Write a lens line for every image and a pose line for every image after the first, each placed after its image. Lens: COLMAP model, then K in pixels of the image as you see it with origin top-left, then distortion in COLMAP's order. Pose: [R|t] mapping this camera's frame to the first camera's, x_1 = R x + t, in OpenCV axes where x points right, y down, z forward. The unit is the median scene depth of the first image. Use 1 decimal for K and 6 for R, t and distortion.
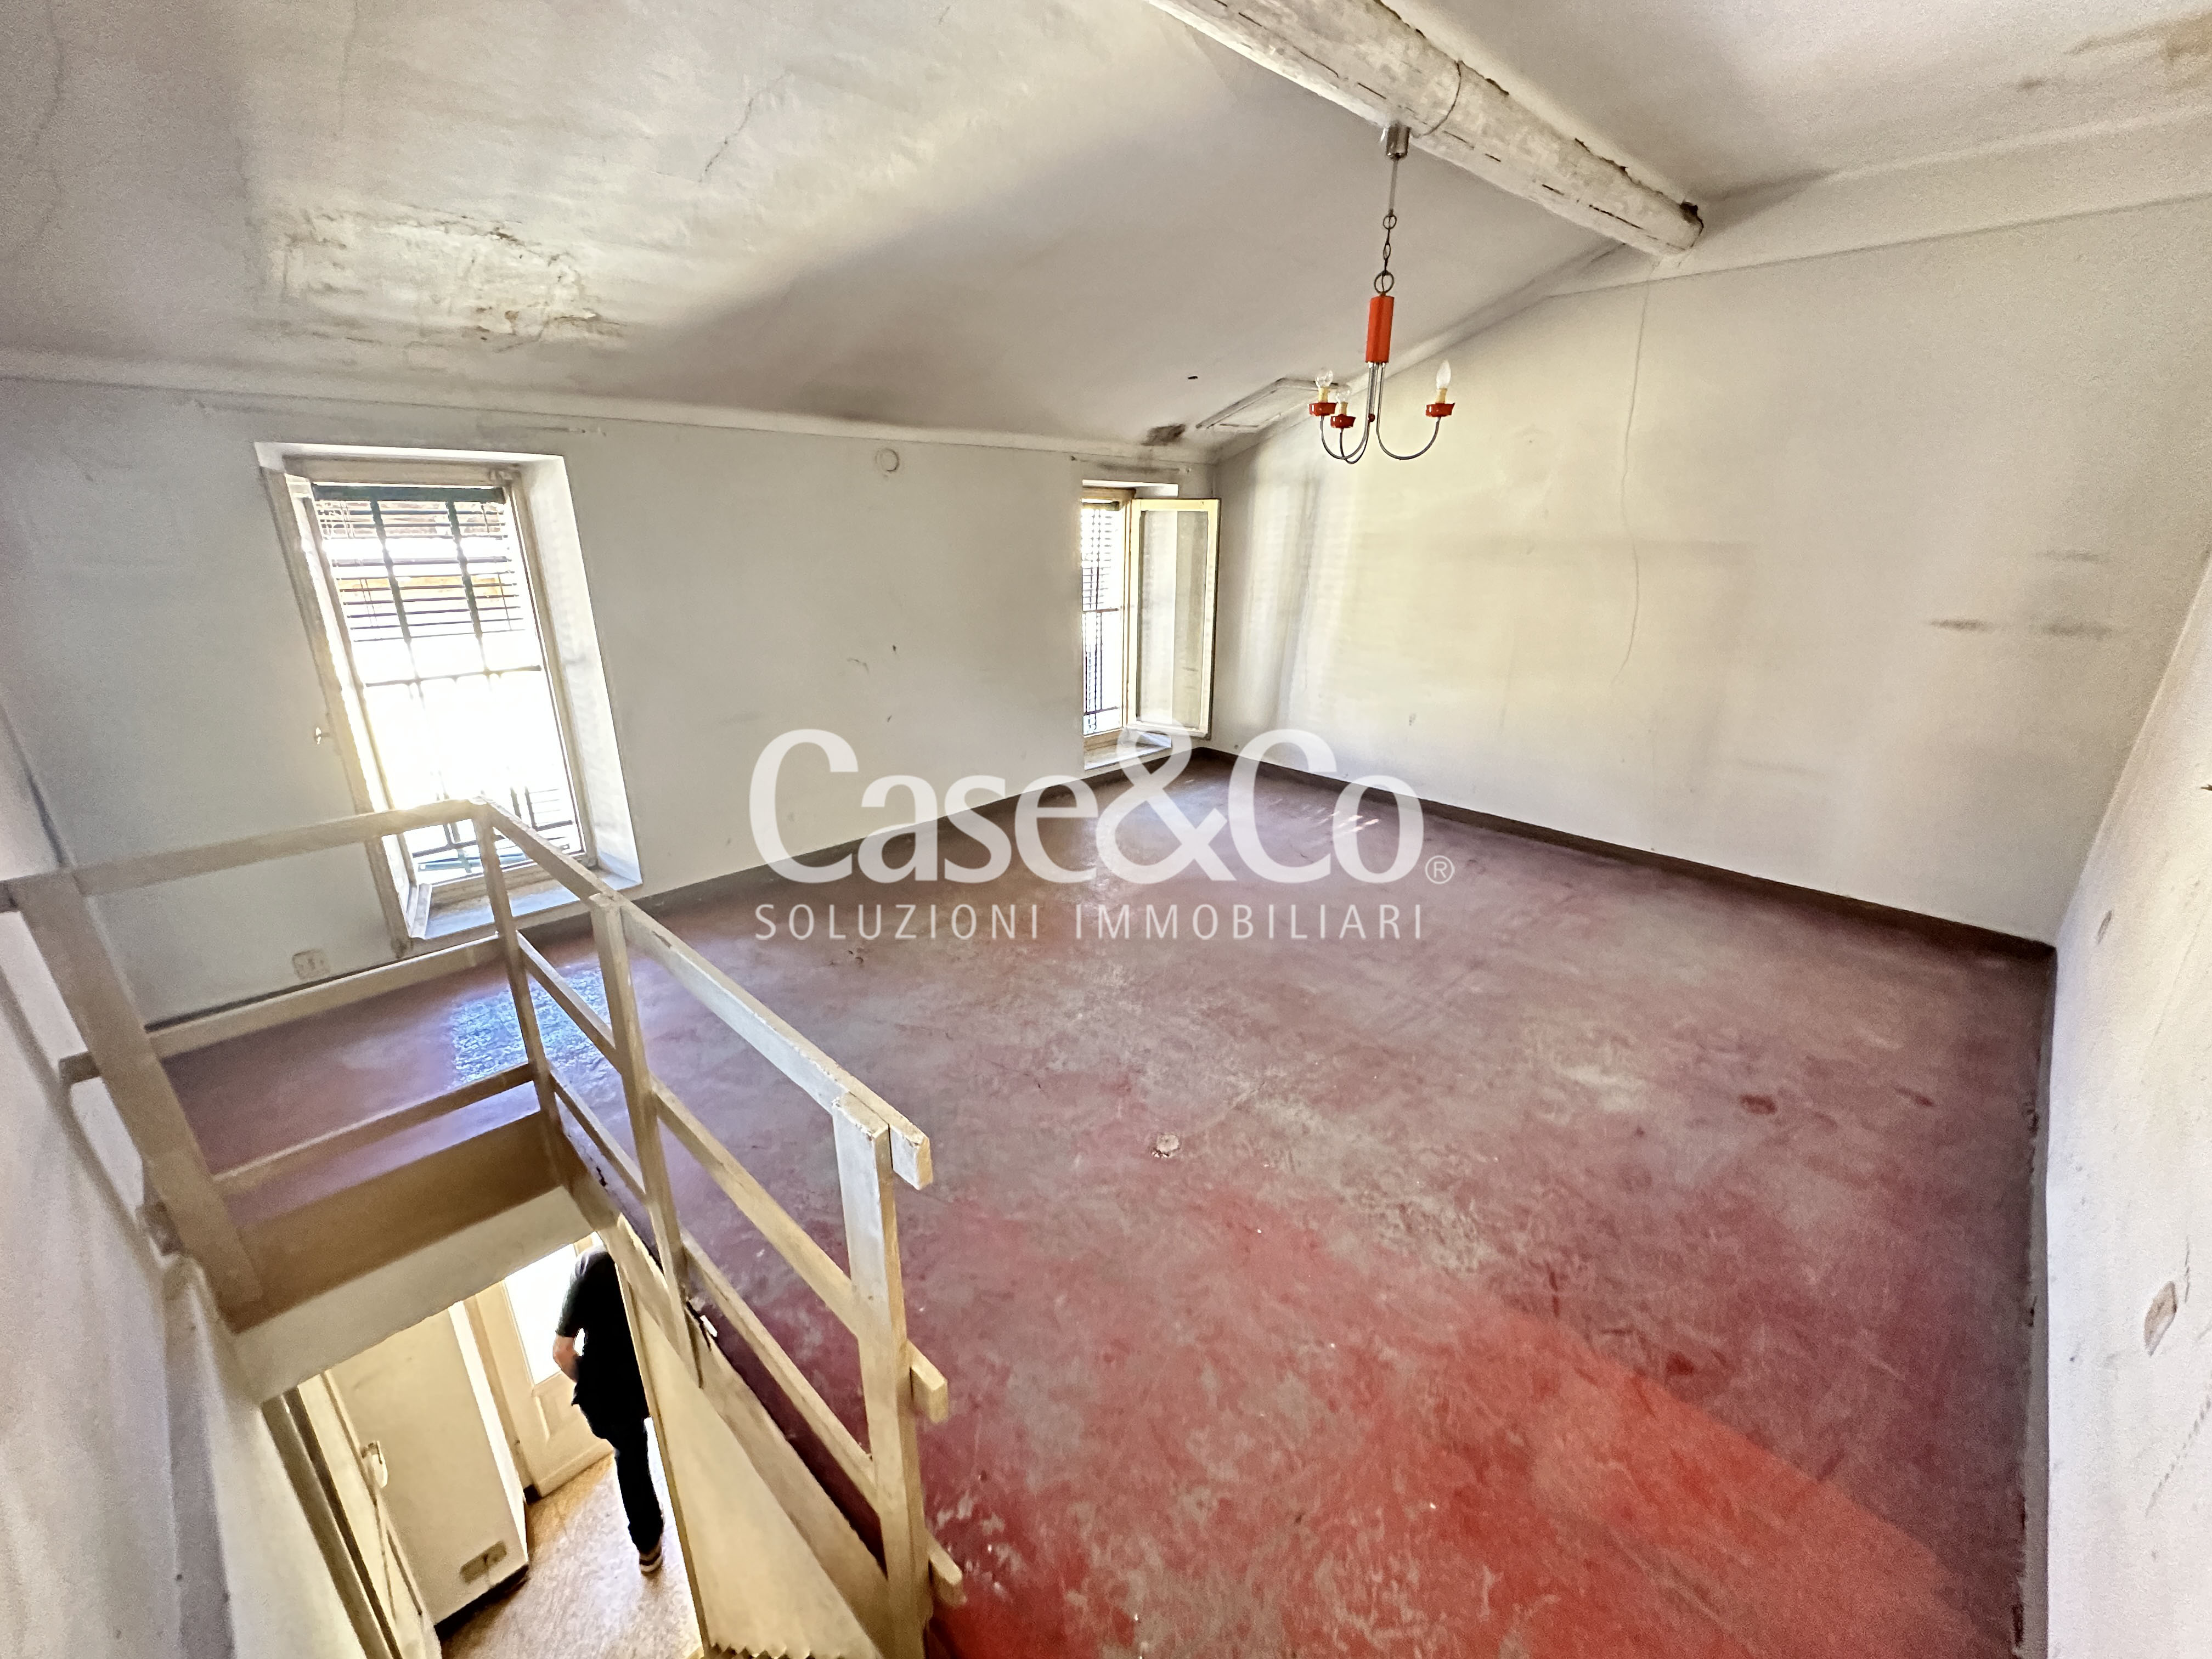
lens RADIAL K [[883.3, 0, 1109.8], [0, 883.3, 828.7], [0, 0, 1]] dist [-0.003402, 0.000821]
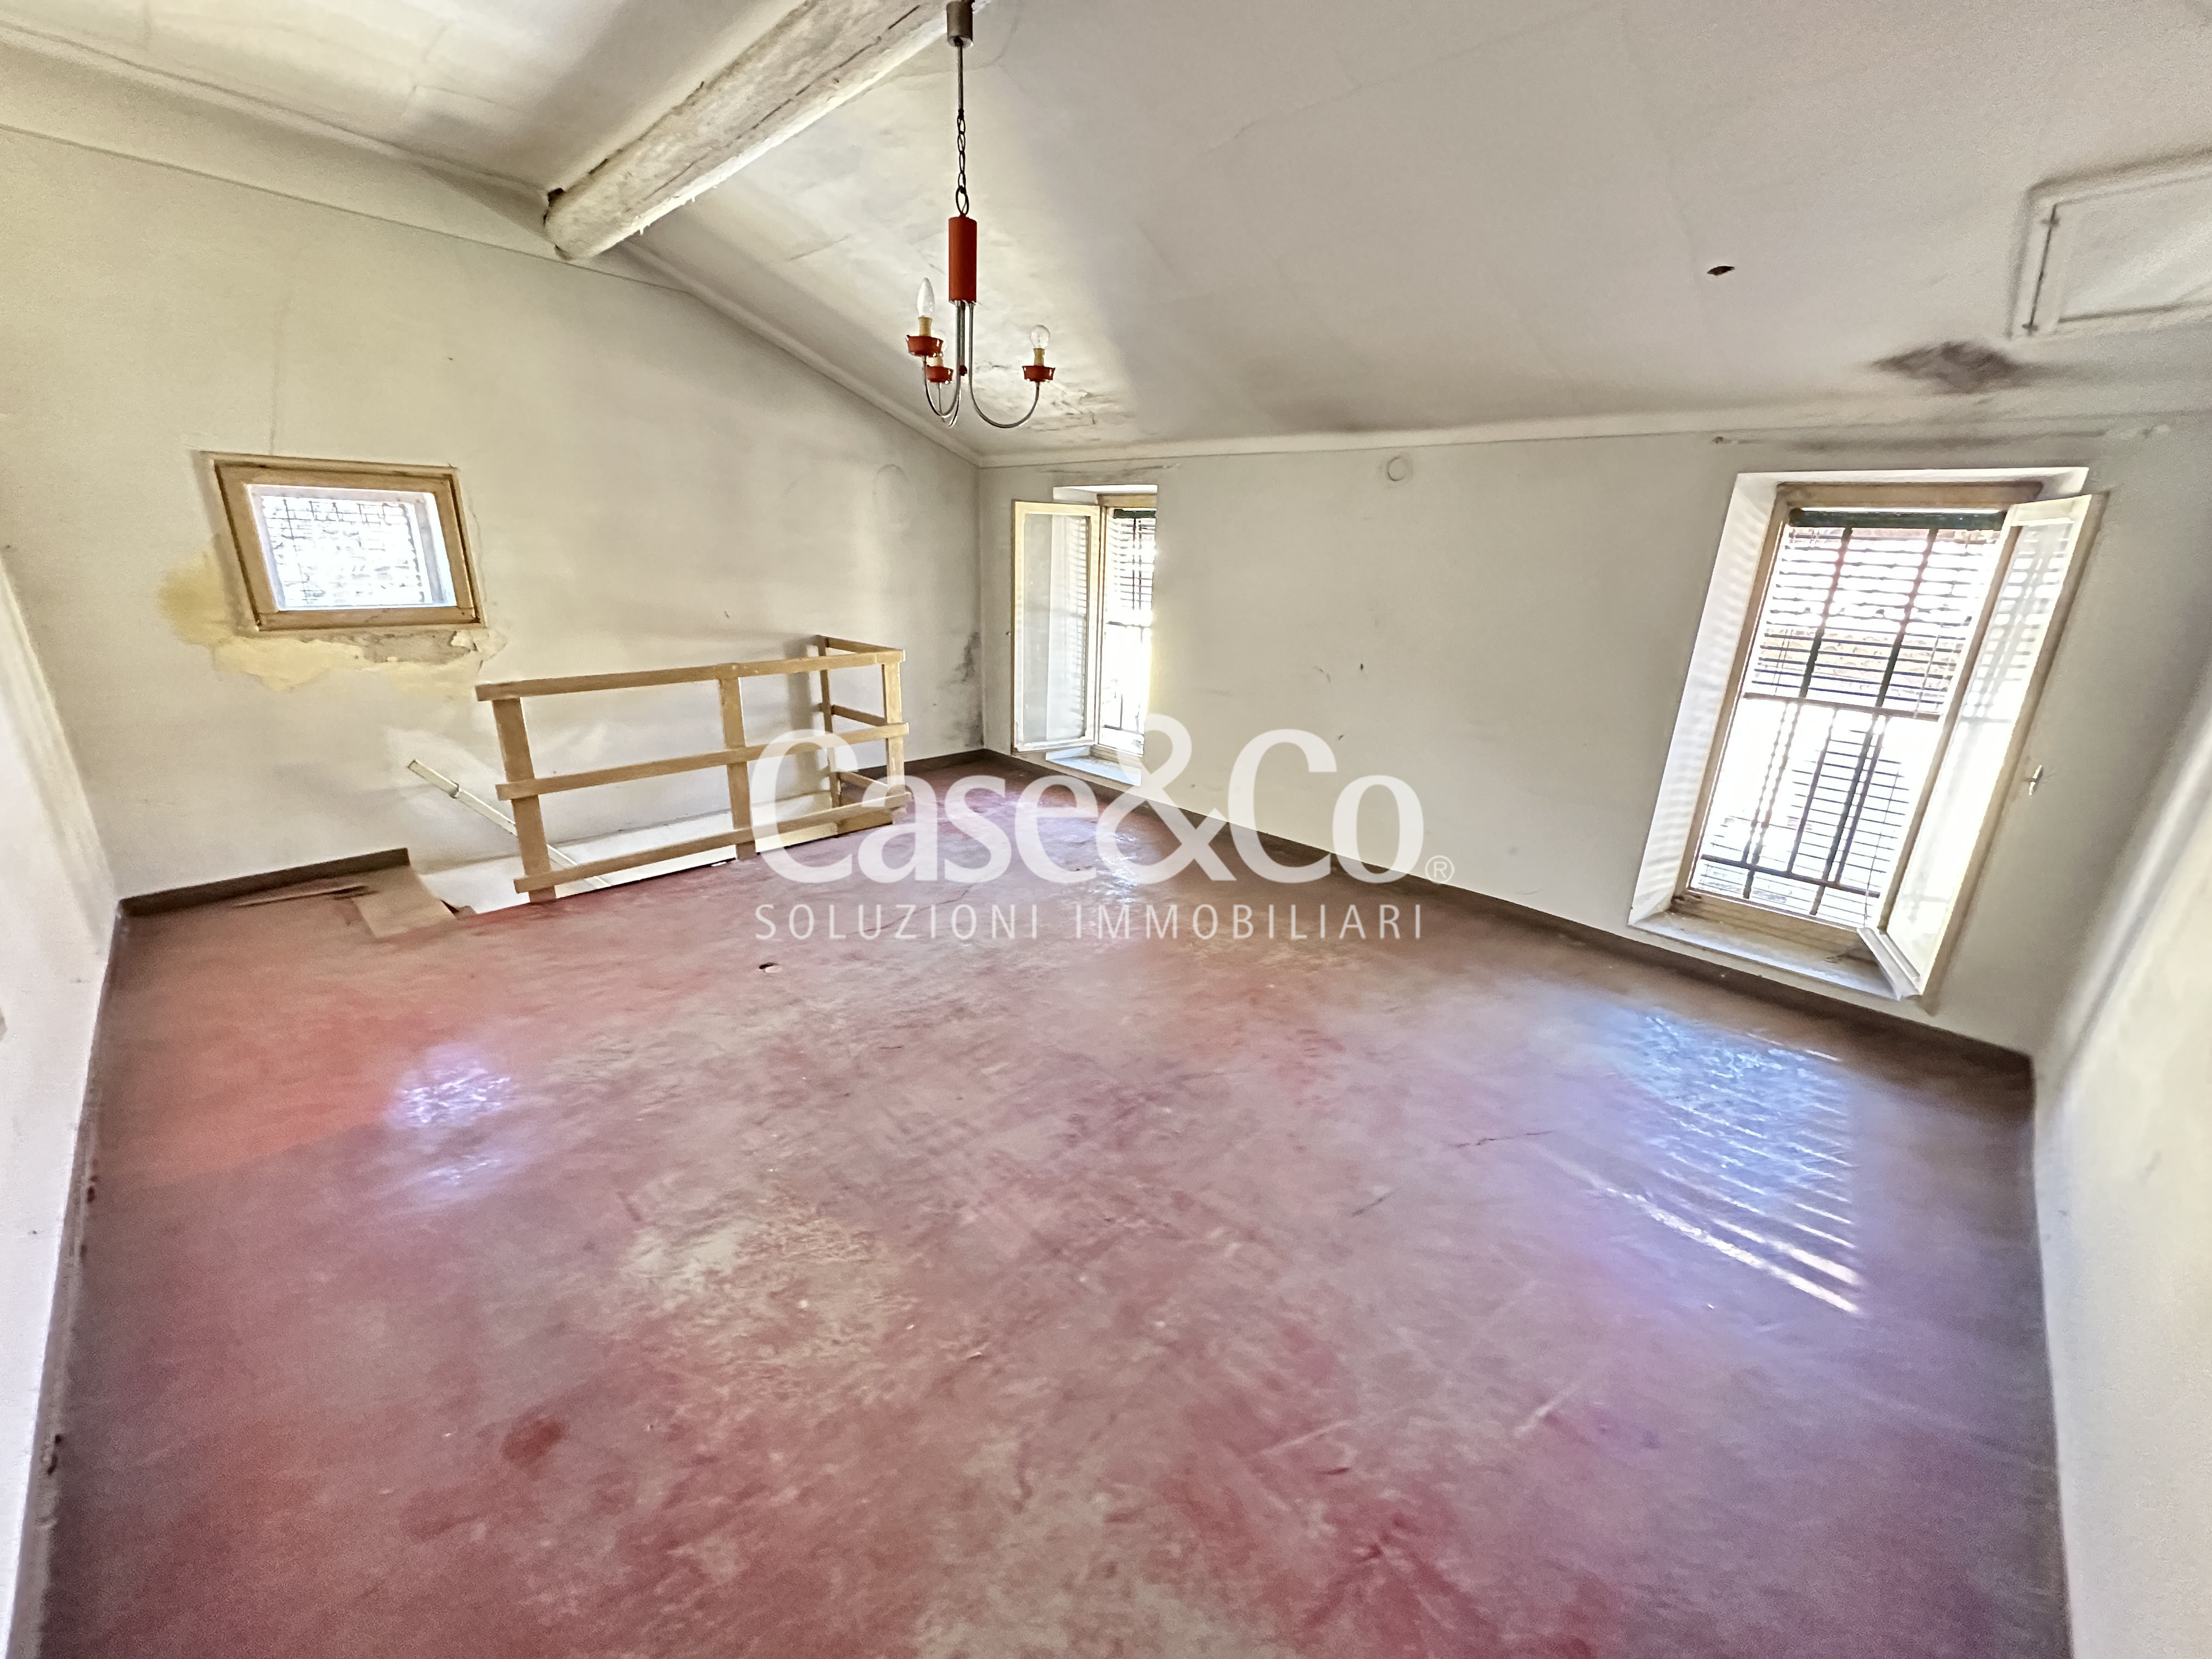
lens RADIAL K [[883.3, 0, 1102.6], [0, 883.3, 829.3], [0, 0, 1]] dist [-0.003402, 0.000821]
pose [[0.003367, 0.304506, -0.952504, 1.300691], [-0.363756, 0.887630, 0.282481, -0.395377], [0.931488, 0.345528, 0.113754, 1.267919]]
